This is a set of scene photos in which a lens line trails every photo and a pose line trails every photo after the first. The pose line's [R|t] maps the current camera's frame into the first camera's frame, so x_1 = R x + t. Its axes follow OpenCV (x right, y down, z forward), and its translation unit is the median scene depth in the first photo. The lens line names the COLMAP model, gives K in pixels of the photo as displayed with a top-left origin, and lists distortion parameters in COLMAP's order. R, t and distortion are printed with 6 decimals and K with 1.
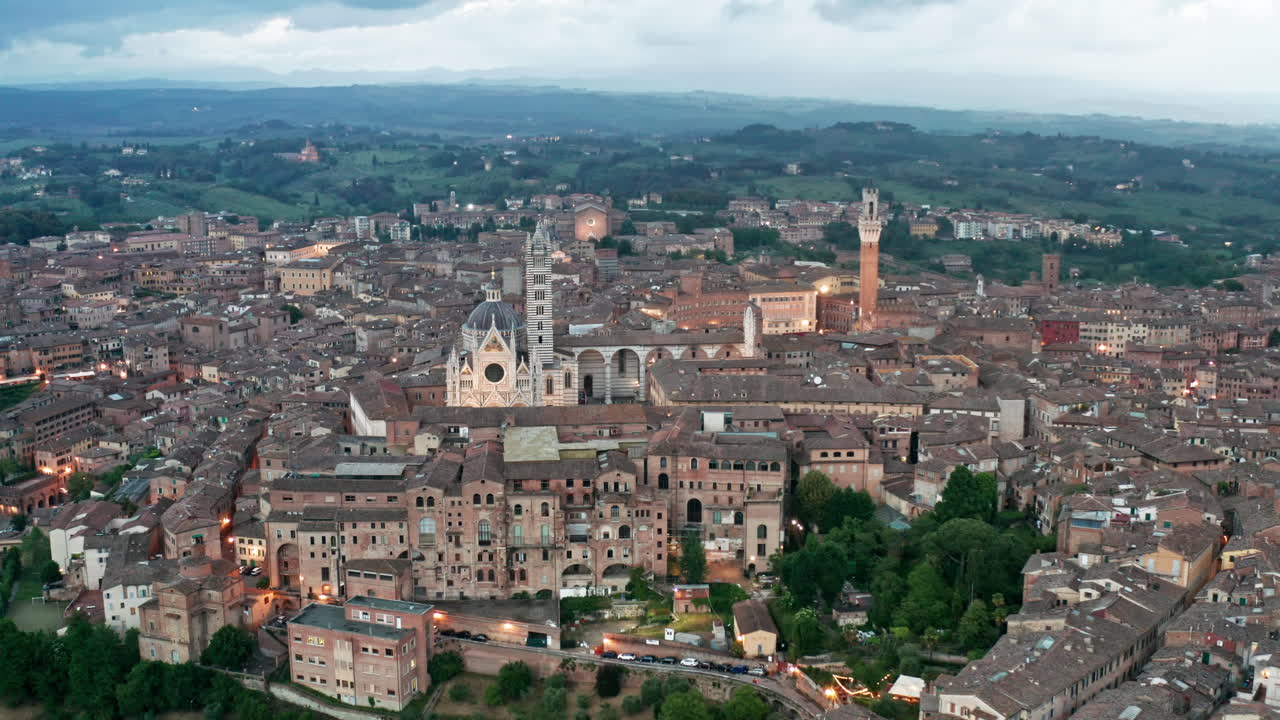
lens RADIAL K [[1400.6, 0, 637.2], [0, 1400.6, 333.9], [0, 0, 1]] dist [-0.193653, -0.000969]
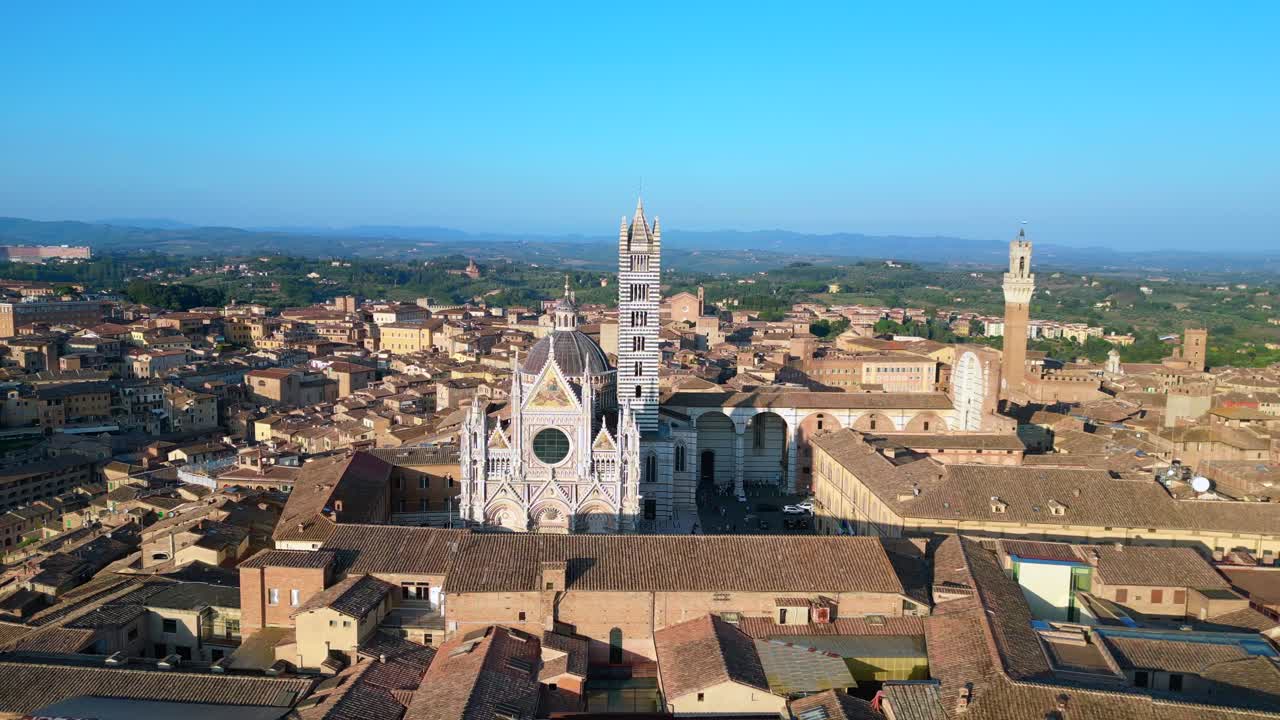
lens RADIAL K [[913.1, 0, 640.0], [0, 913.1, 360.0], [0, 0, 1]] dist [0.062516, -0.071181]
pose [[0.997273, 0.025272, -0.069342, -0.030013], [-0.029157, 0.998028, -0.055595, 0.009093], [0.067800, 0.057465, 0.996043, 0.440022]]
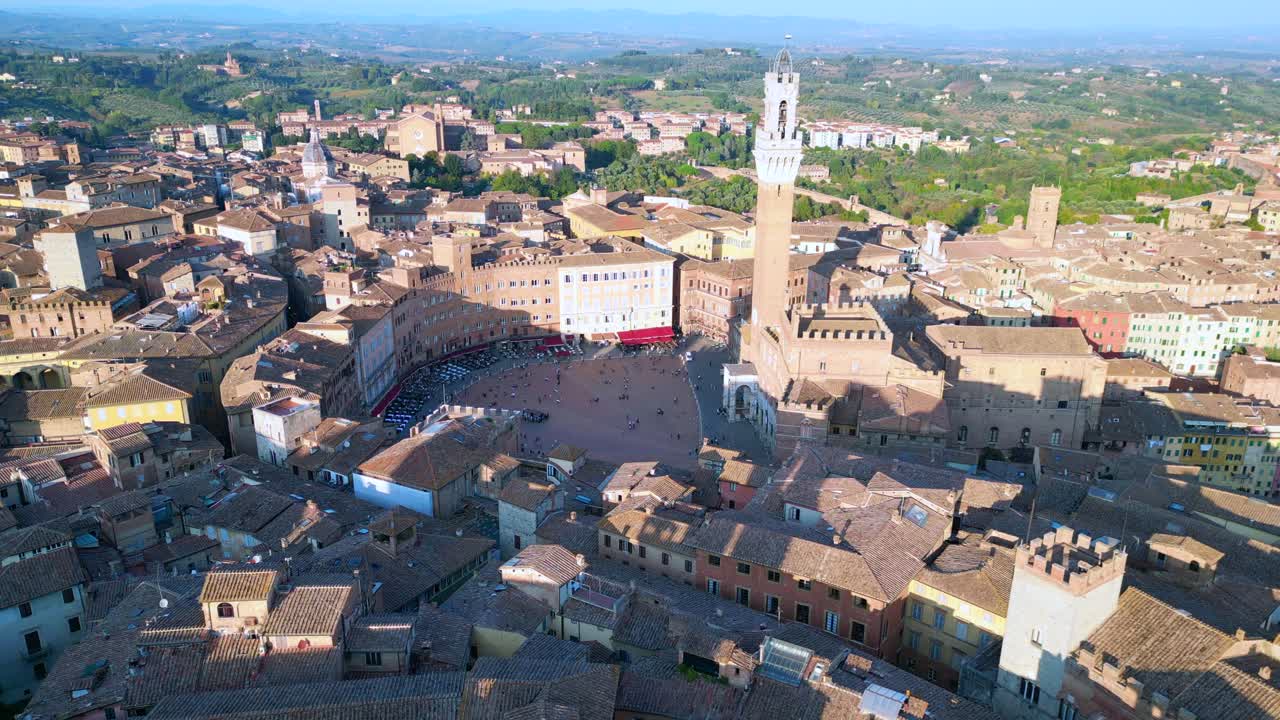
lens RADIAL K [[913.1, 0, 640.0], [0, 913.1, 360.0], [0, 0, 1]] dist [0.062516, -0.071181]
pose [[0.996353, -0.019820, 0.082991, 0.094247], [0.005831, 0.986191, 0.165510, -0.061999], [-0.085125, -0.164423, 0.982710, 0.710868]]
